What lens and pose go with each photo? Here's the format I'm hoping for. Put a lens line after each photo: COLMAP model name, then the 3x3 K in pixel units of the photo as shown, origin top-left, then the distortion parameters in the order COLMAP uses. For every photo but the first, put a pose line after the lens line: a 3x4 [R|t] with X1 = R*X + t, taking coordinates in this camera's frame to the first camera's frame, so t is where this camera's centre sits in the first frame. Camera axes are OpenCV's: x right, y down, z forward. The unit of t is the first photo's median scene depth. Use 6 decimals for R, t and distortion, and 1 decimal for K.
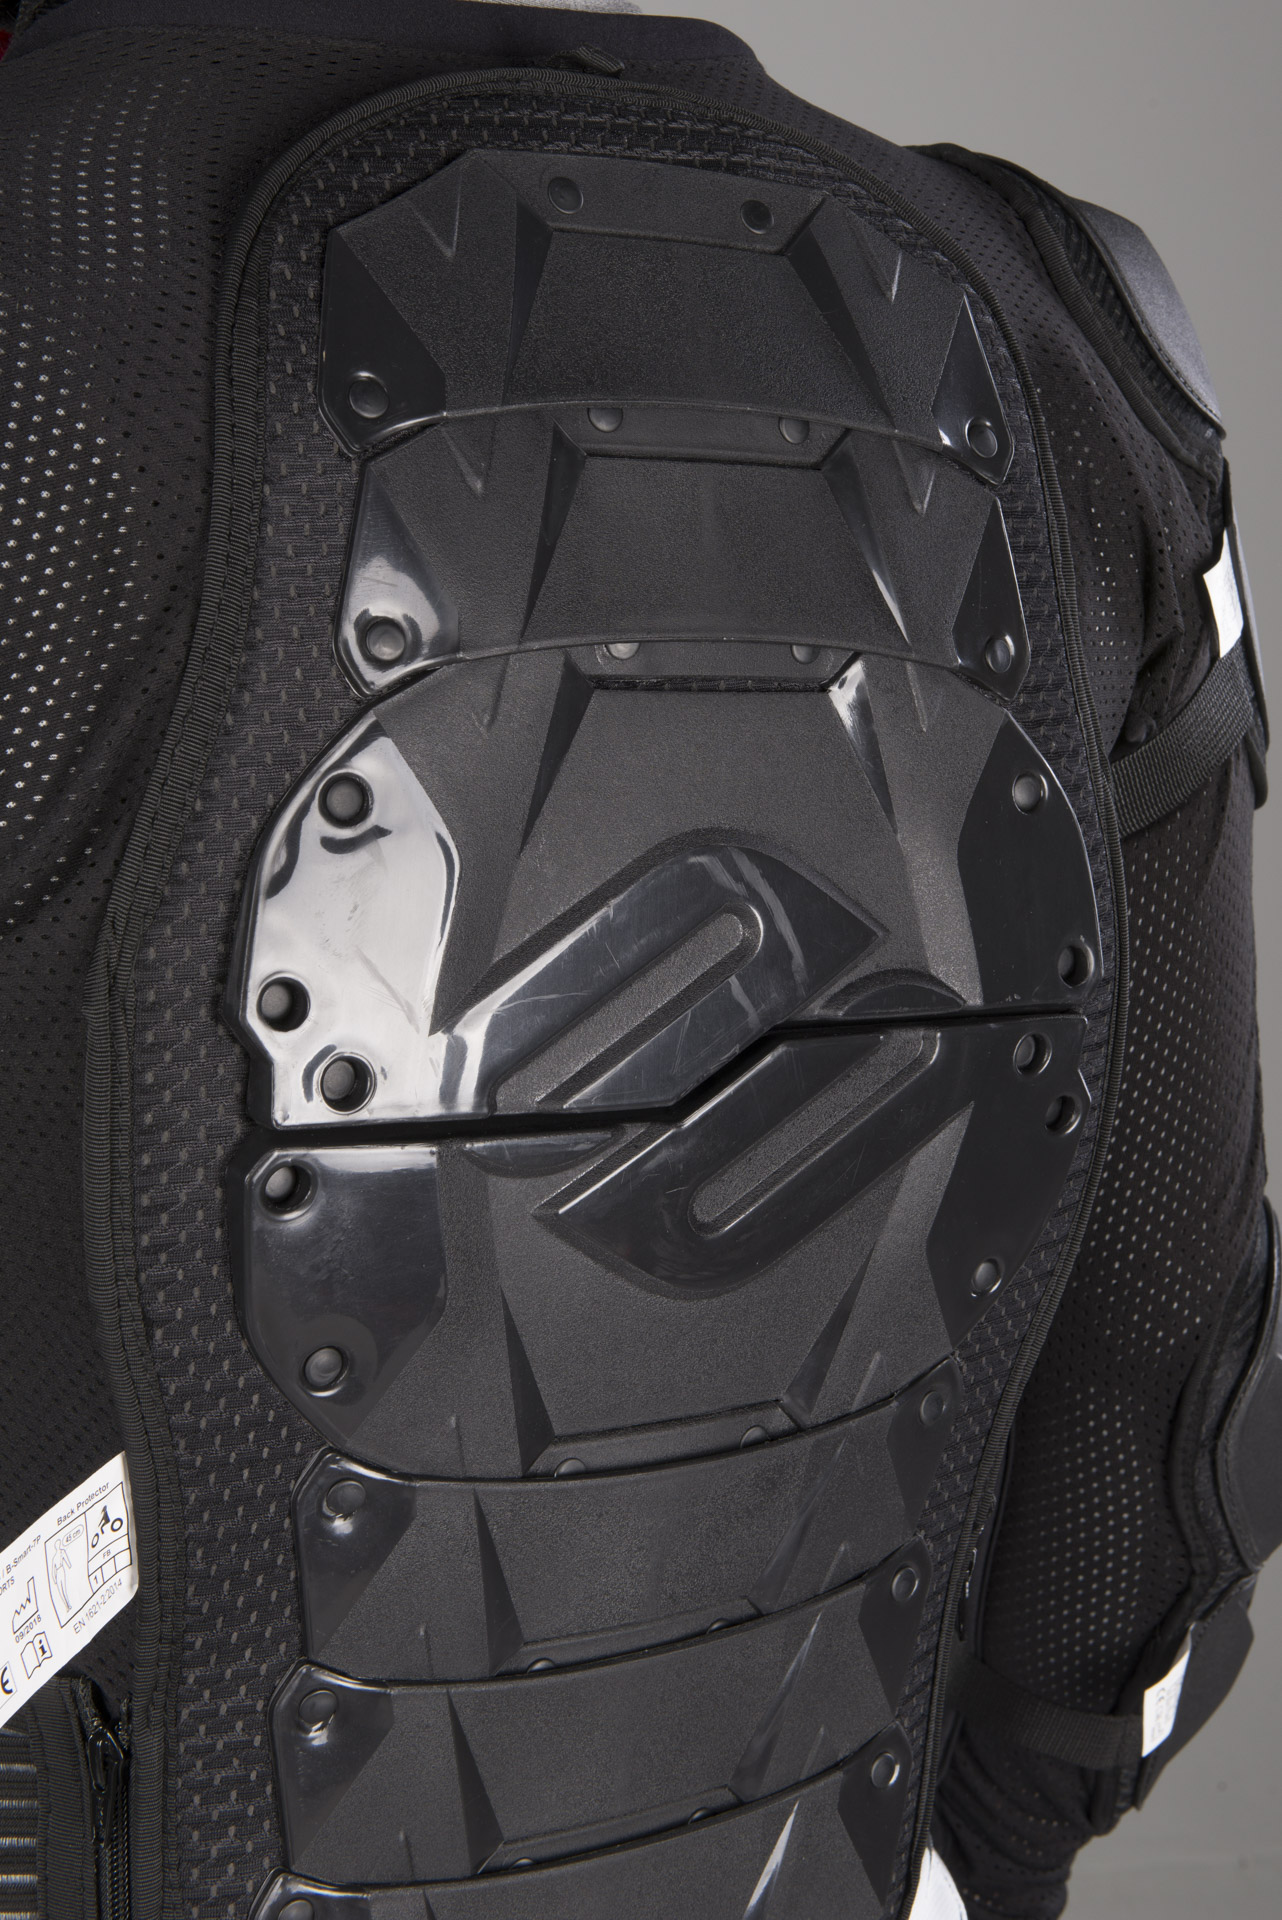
lens RADIAL K [[2911.8, 0, 644.1], [0, 2911.8, 799.0], [0, 0, 1]] dist [0.312282, 0.017994]
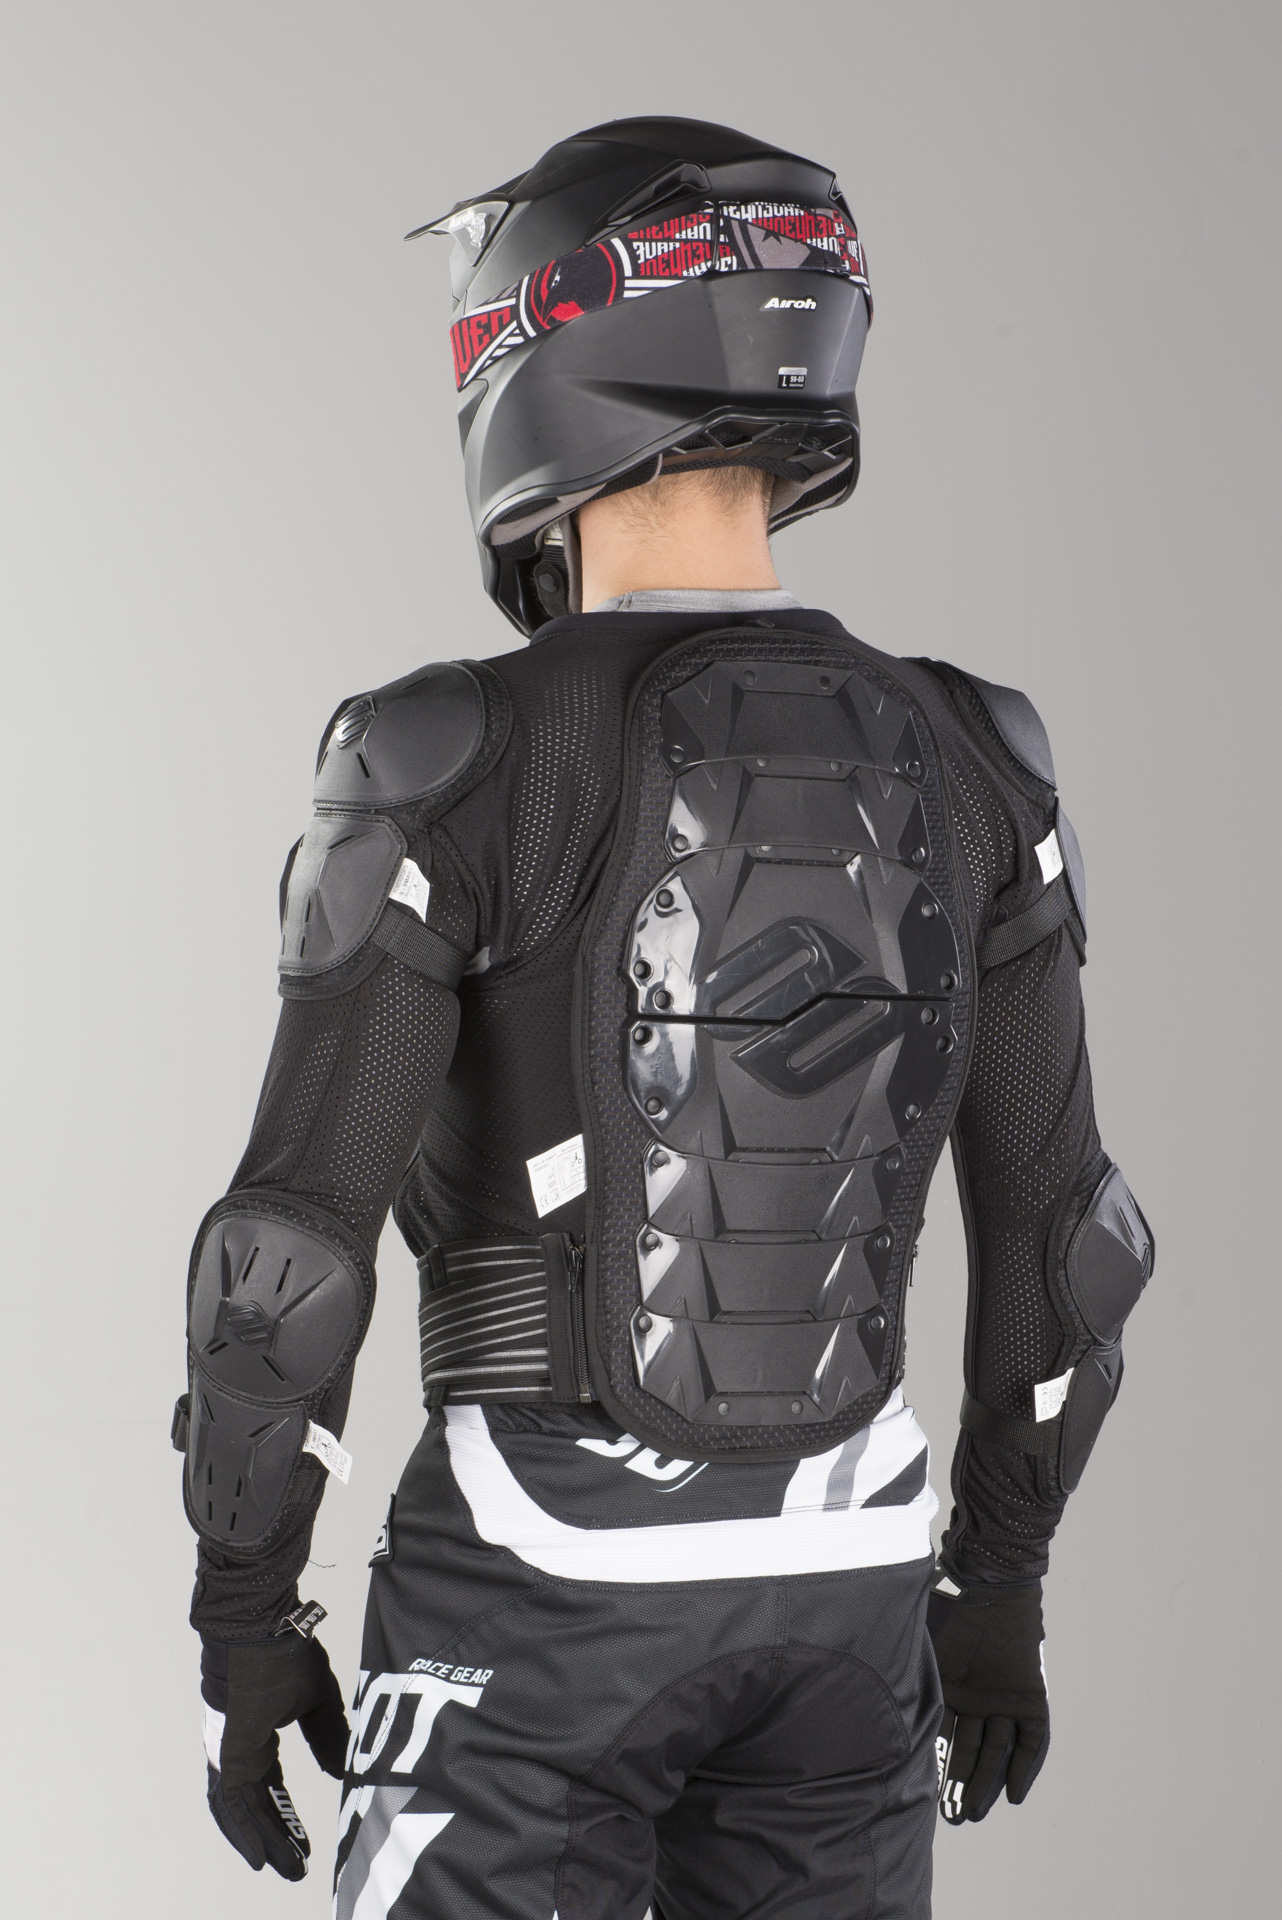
lens RADIAL K [[3599.6, 0, 644.7], [0, 3599.6, 1093.5], [0, 0, 1]] dist [0.811532, -7.725909]
pose [[0.997603, 0.020036, -0.066236, 0.104069], [-0.021213, 0.999628, -0.017125, 0.230173], [0.065868, 0.018489, 0.997657, -2.287632]]
